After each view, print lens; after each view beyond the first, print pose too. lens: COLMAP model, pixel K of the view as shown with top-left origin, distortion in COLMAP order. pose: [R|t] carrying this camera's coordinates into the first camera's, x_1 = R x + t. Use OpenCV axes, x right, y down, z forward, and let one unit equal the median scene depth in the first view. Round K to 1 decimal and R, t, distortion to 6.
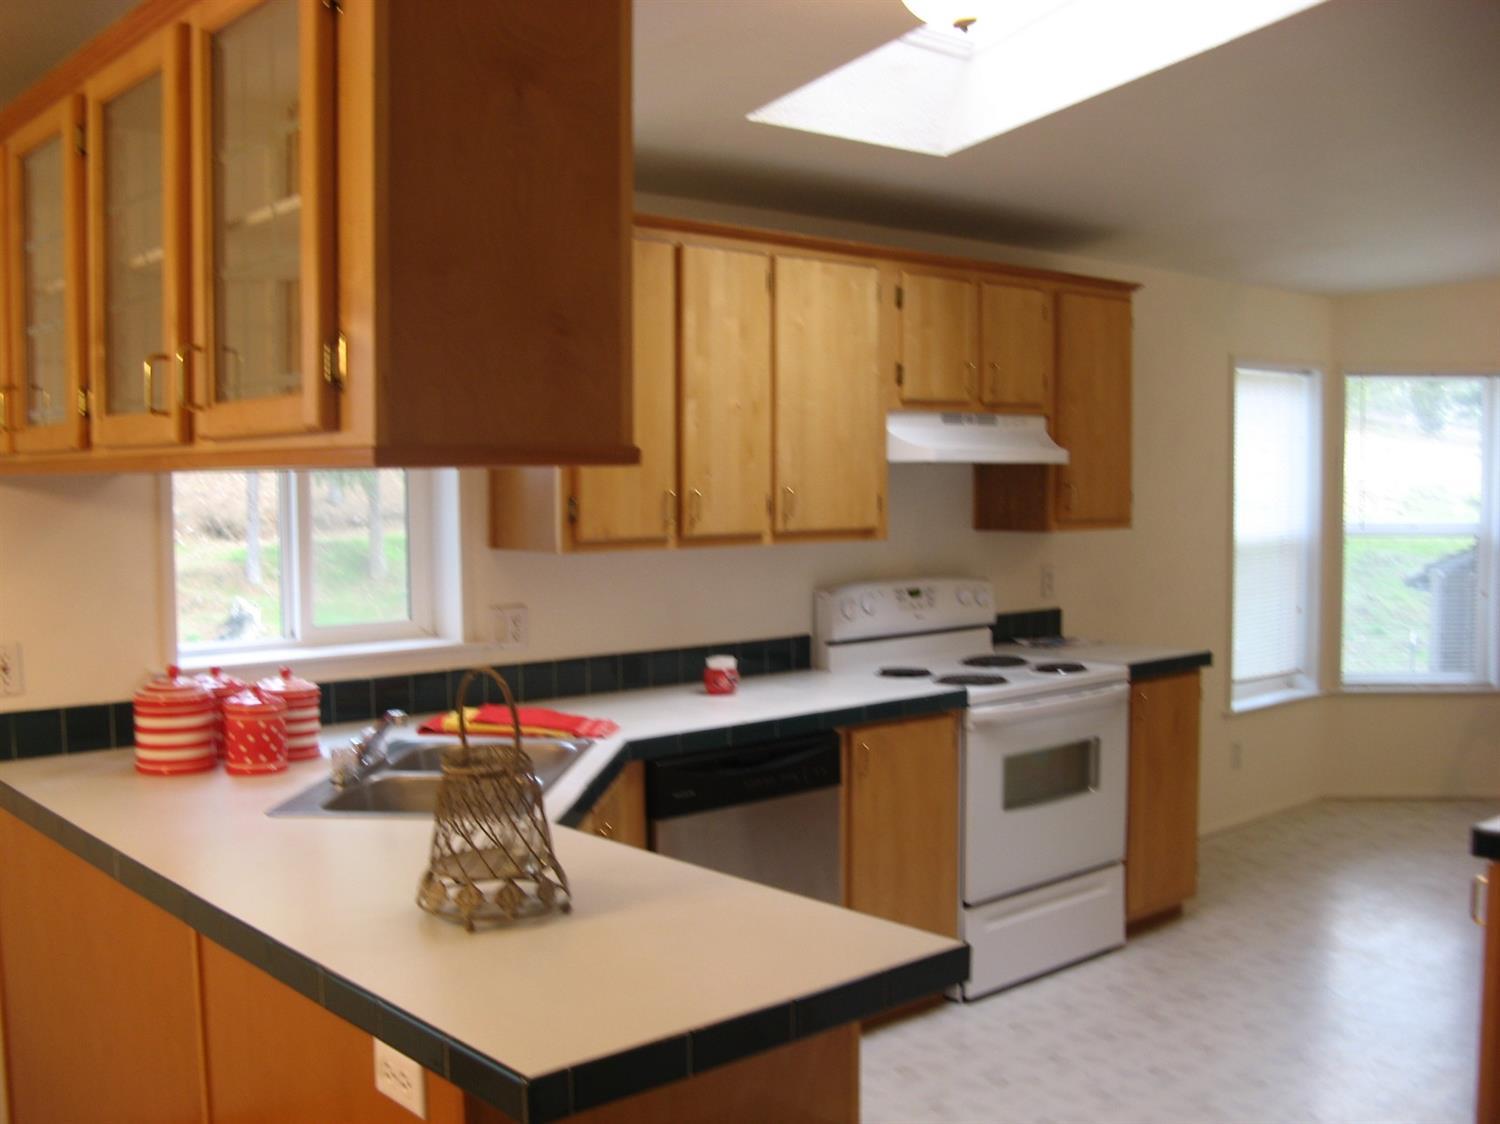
lens RADIAL K [[1510.7, 0, 750.0], [0, 1510.7, 562.0], [0, 0, 1]] dist [-0.095100, -0.000366]
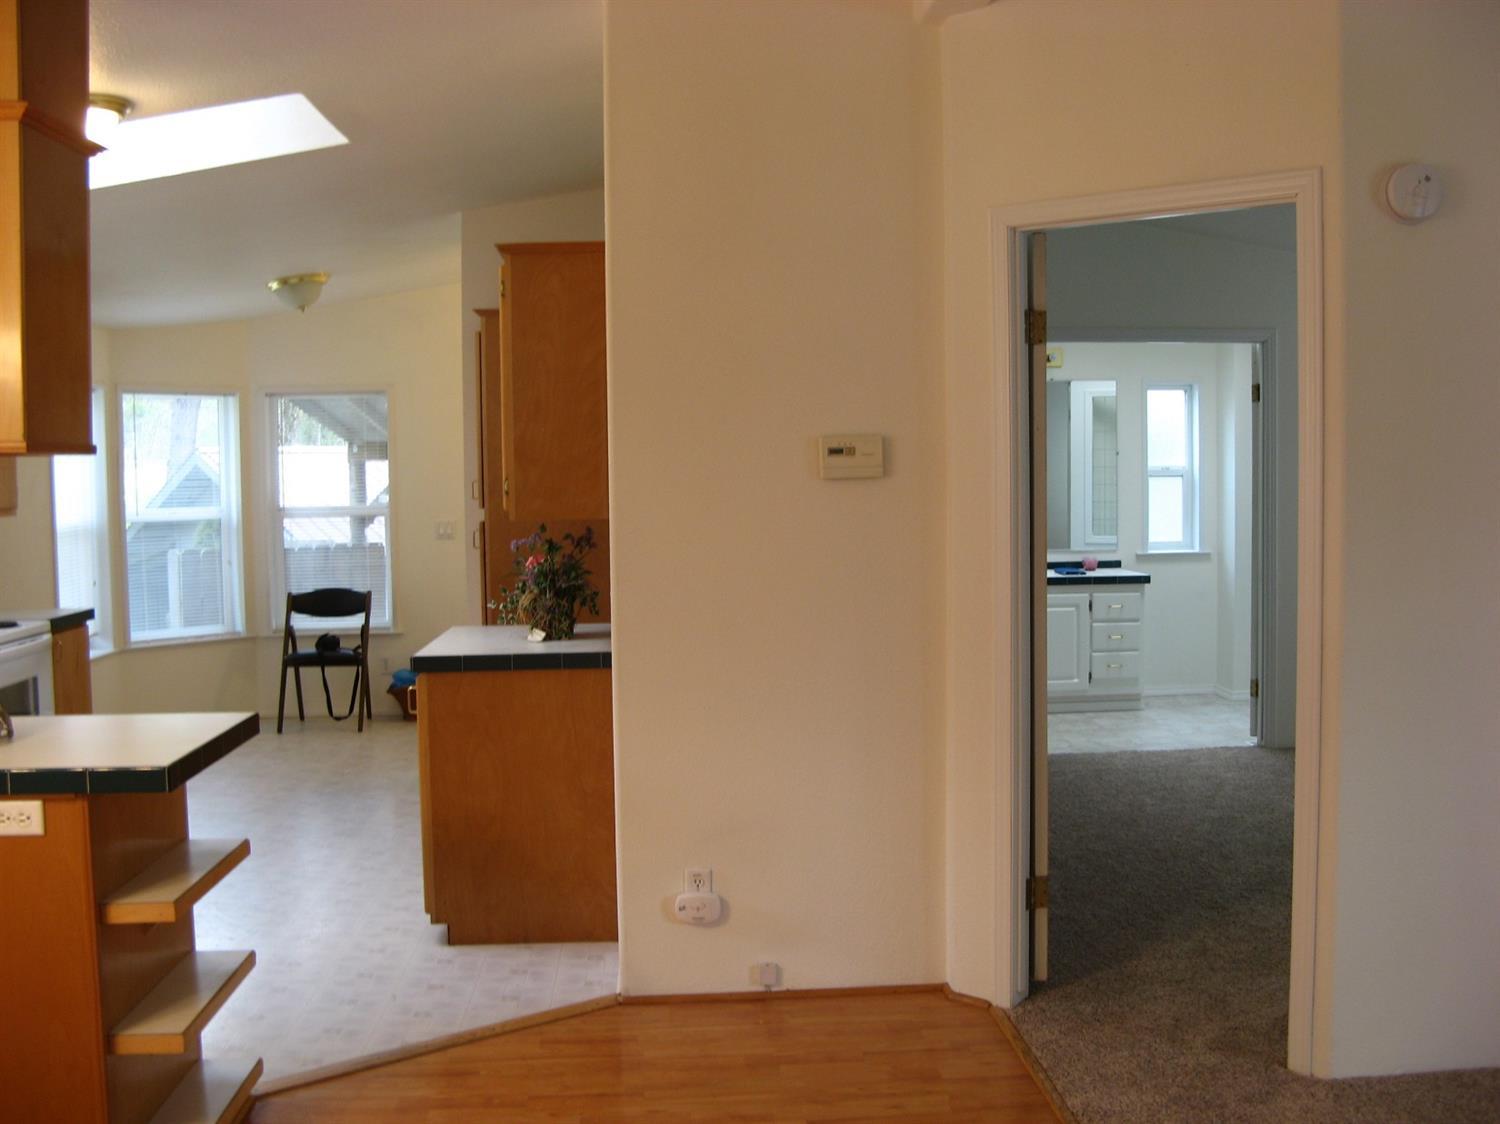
lens RADIAL K [[1539.7, 0, 750.0], [0, 1539.7, 562.0], [0, 0, 1]] dist [-0.001997, -0.002042]
pose [[0.613600, -0.051621, 0.787928, -0.413384], [0.057395, 0.998137, 0.020697, 0.026767], [-0.787529, 0.032523, 0.615419, -0.281727]]
